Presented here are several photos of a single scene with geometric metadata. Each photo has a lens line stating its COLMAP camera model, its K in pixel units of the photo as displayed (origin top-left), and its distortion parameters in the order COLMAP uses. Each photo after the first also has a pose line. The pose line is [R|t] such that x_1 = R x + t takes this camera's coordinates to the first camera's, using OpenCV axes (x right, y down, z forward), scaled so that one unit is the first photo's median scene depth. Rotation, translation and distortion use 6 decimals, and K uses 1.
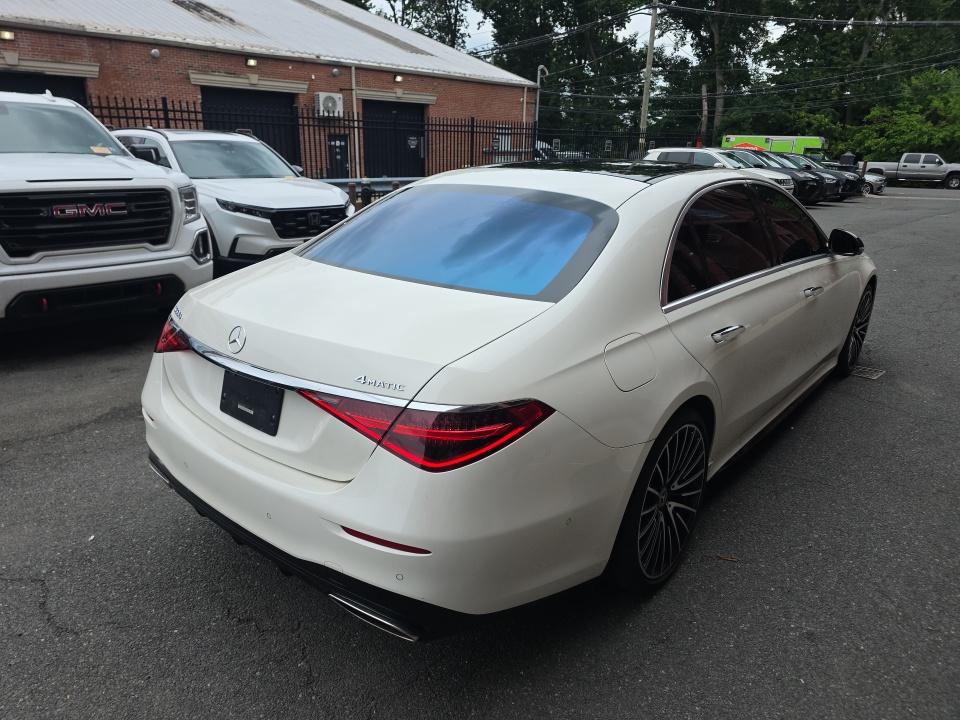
lens RADIAL K [[651.3, 0, 462.7], [0, 651.3, 363.7], [0, 0, 1]] dist [0.039654, -0.033564]
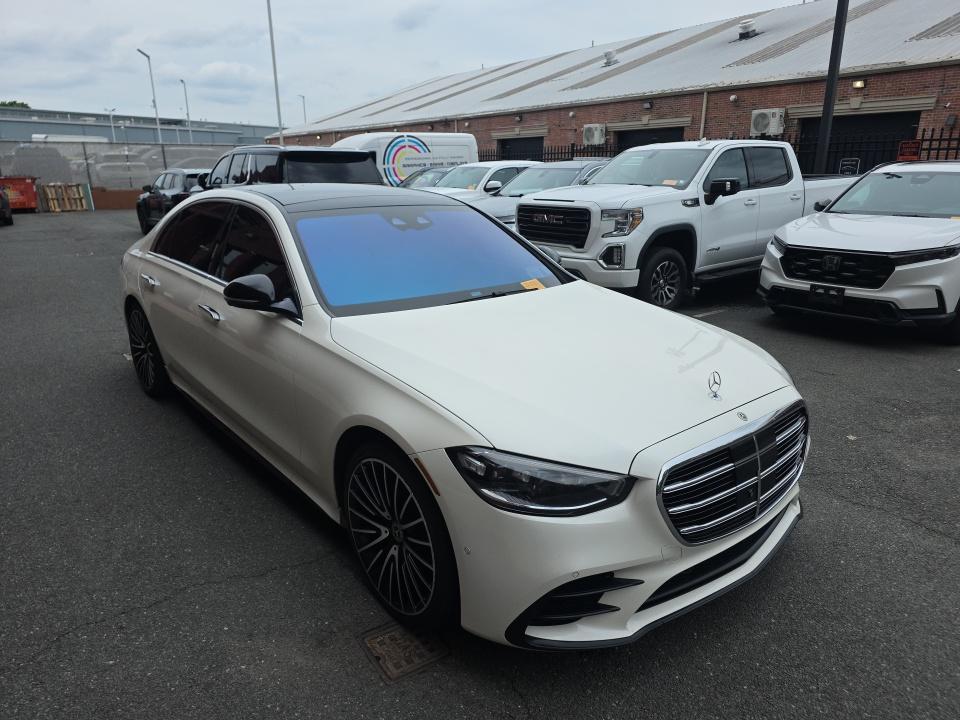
lens RADIAL K [[651.3, 0, 485.4], [0, 651.3, 367.3], [0, 0, 1]] dist [0.039654, -0.033564]
pose [[-0.165976, 0.264051, -0.950121, 0.999143], [-0.312877, 0.899603, 0.304667, -0.326861], [0.935179, 0.347838, -0.066697, 1.034020]]
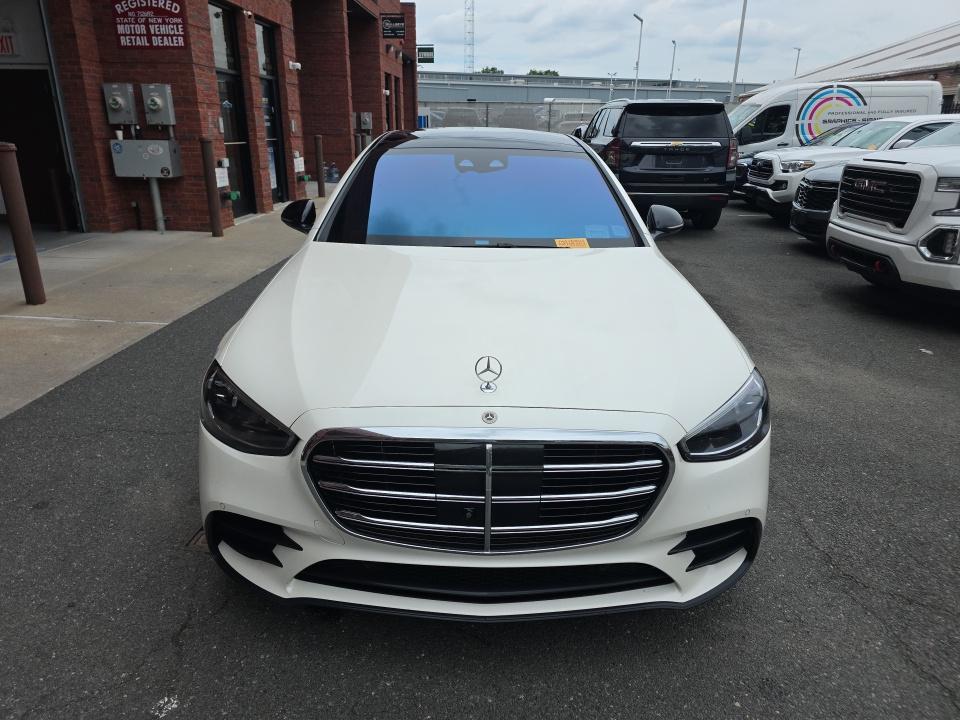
lens RADIAL K [[651.3, 0, 480.5], [0, 651.3, 356.2], [0, 0, 1]] dist [0.039654, -0.033564]
pose [[-0.773884, 0.177771, -0.607866, 0.742171], [-0.227645, 0.817572, 0.528918, -0.431265], [0.591000, 0.547699, -0.592237, 1.390305]]
